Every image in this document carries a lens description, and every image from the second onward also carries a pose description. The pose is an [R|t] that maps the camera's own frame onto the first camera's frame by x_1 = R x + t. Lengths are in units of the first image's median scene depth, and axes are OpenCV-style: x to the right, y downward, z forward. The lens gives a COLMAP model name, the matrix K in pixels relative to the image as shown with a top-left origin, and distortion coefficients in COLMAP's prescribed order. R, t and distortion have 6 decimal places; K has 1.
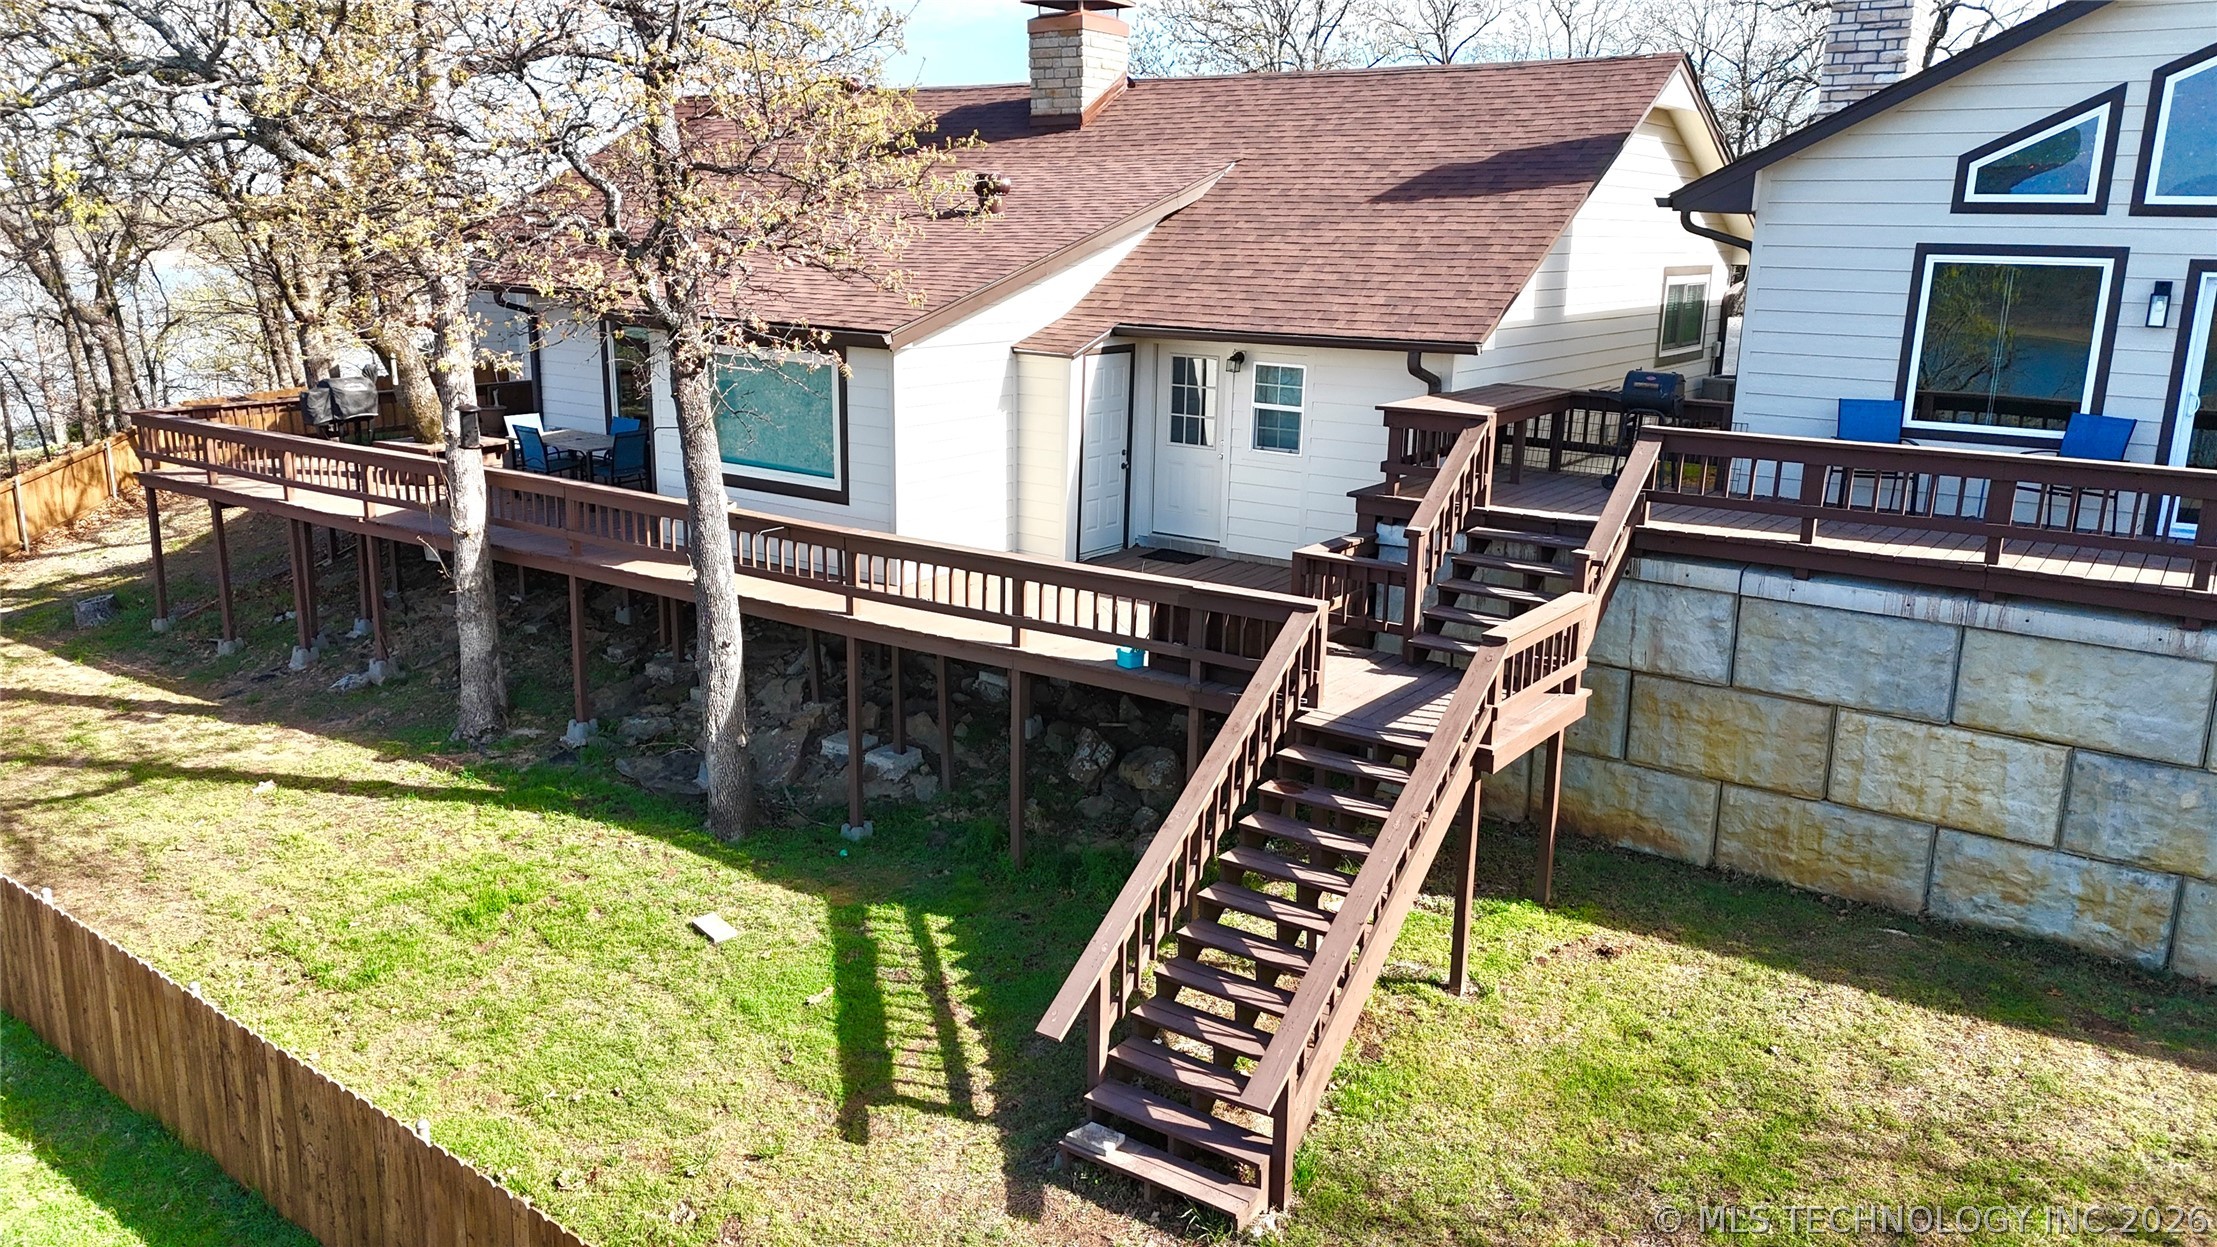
lens RADIAL K [[1594.7, 0, 1108.5], [0, 1594.7, 623.5], [0, 0, 1]] dist [0.116463, -0.157597]
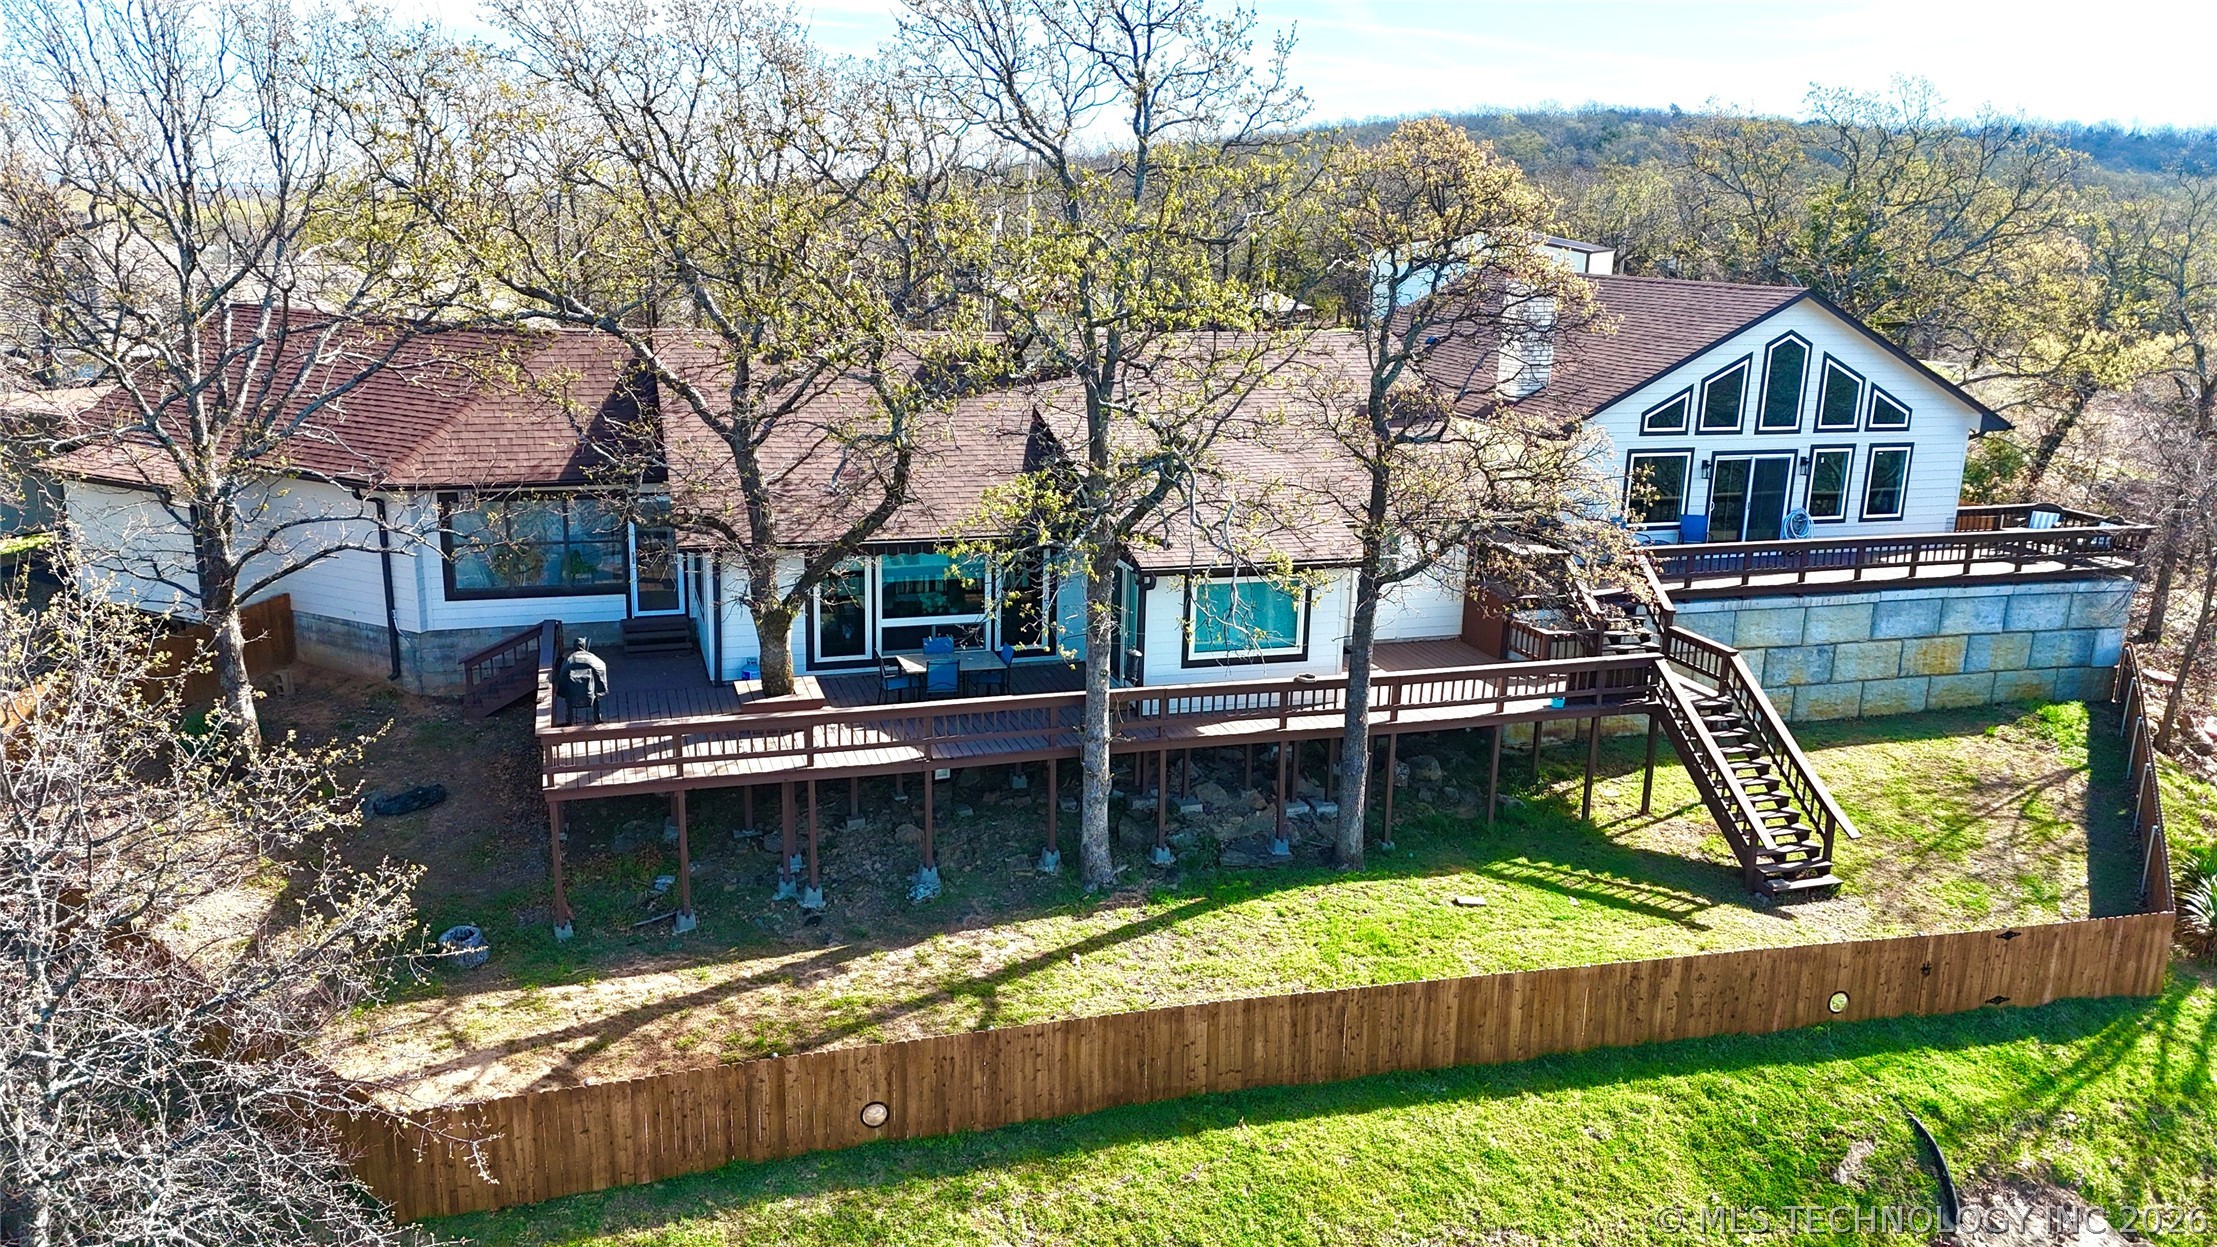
lens RADIAL K [[1531.0, 0, 1108.5], [0, 1531.0, 623.5], [0, 0, 1]] dist [0.085440, -0.091401]
pose [[0.629030, -0.199270, 0.751407, -1.786464], [0.182714, 0.977408, 0.106248, -0.386251], [-0.755603, 0.070459, 0.651229, 0.151793]]
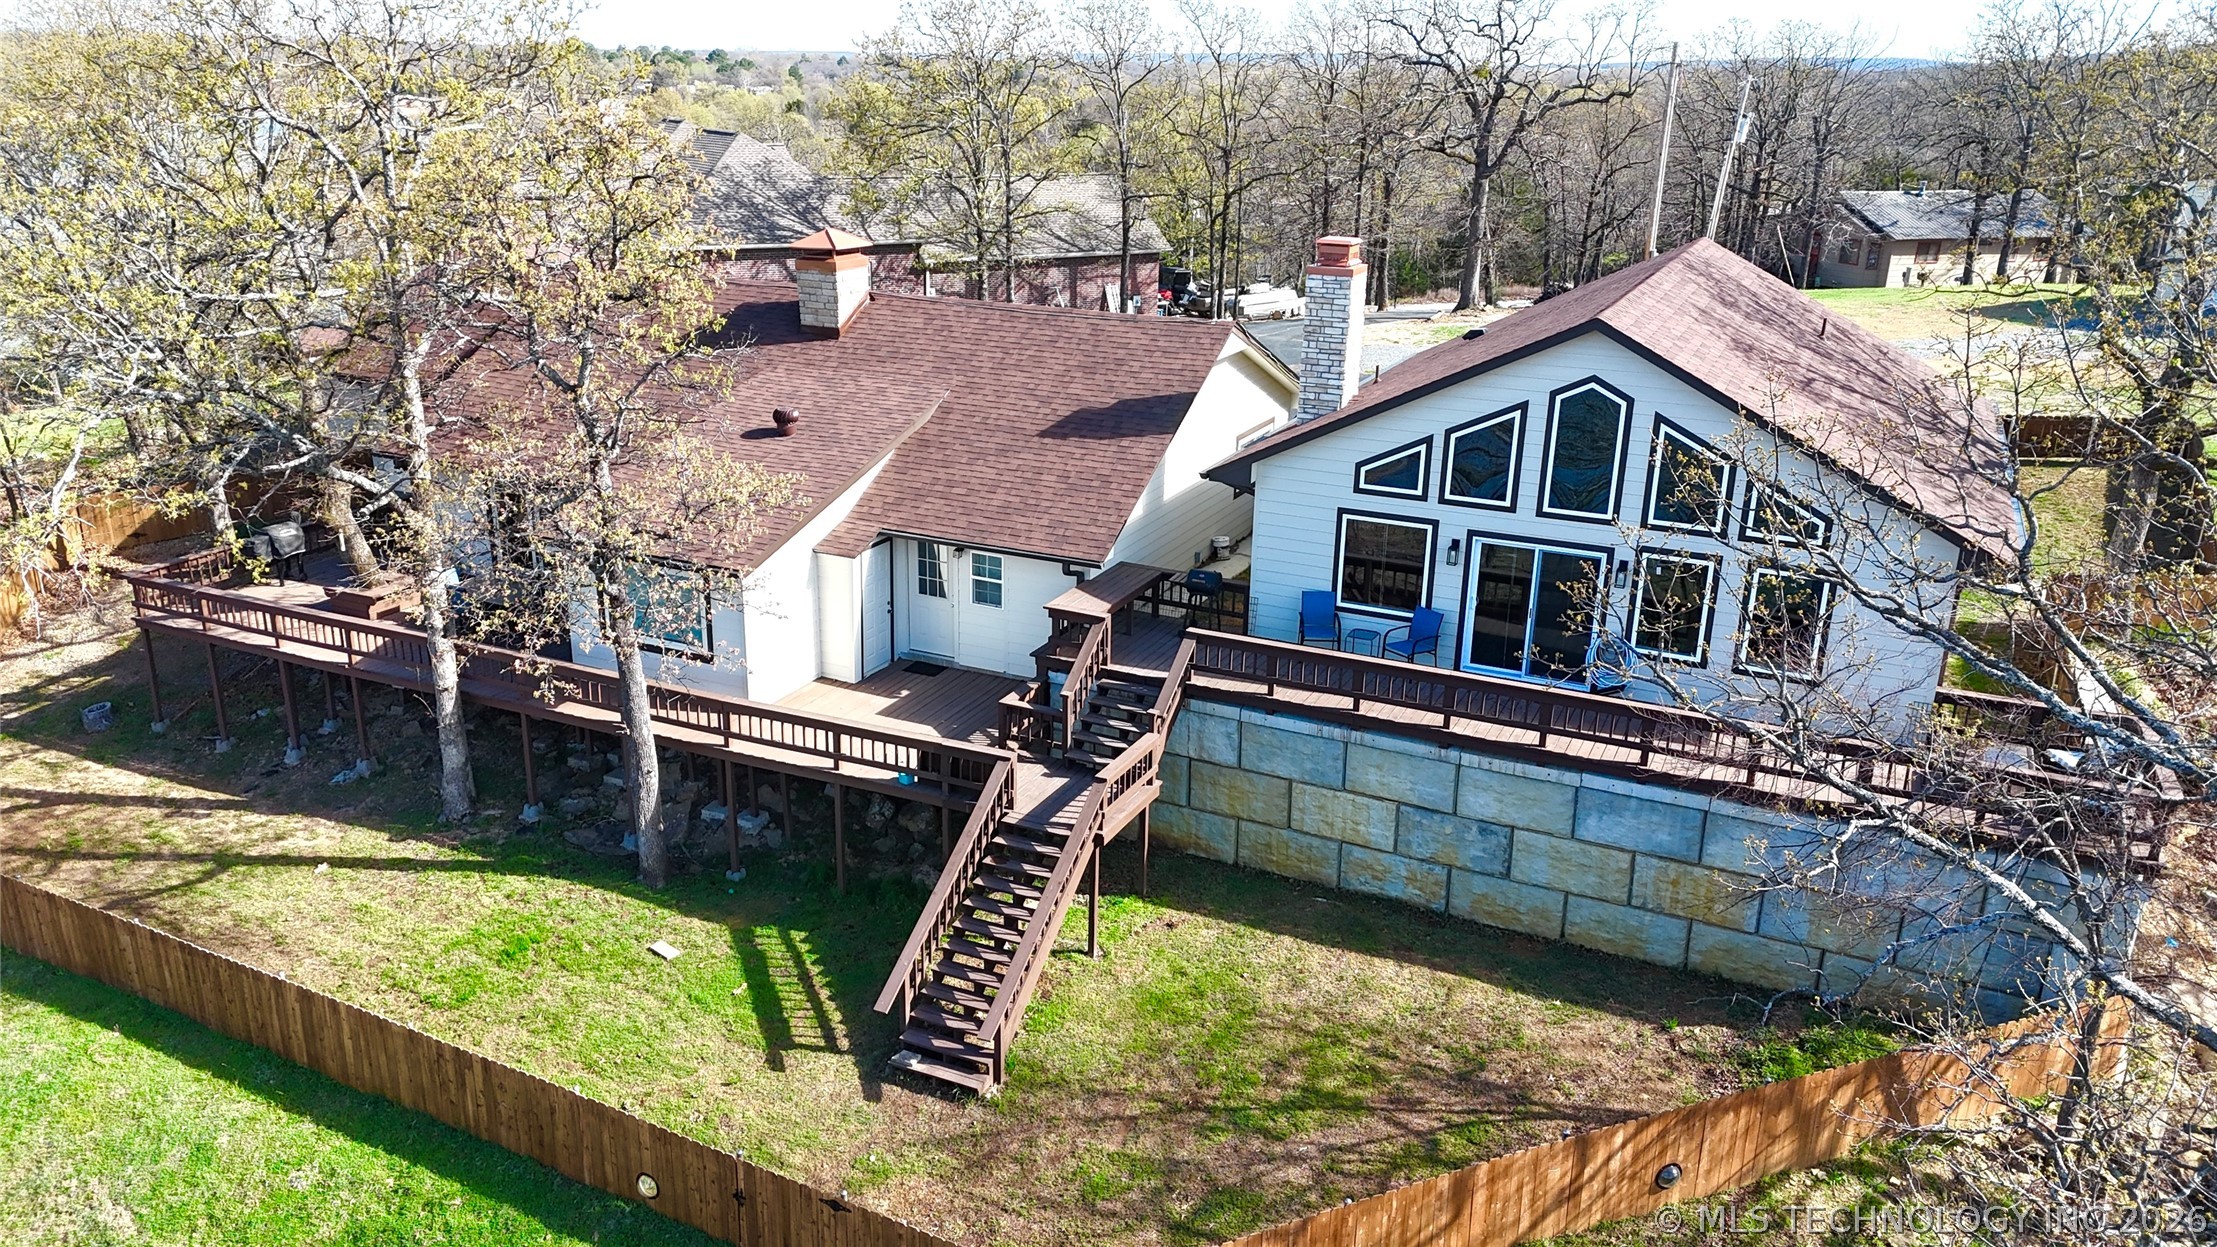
lens RADIAL K [[1531.0, 0, 1108.5], [0, 1531.0, 623.5], [0, 0, 1]] dist [0.085440, -0.091401]
pose [[0.984215, -0.049829, 0.169819, -0.044364], [0.035952, 0.995831, 0.083834, -0.275759], [-0.173289, -0.076406, 0.981903, -0.658185]]
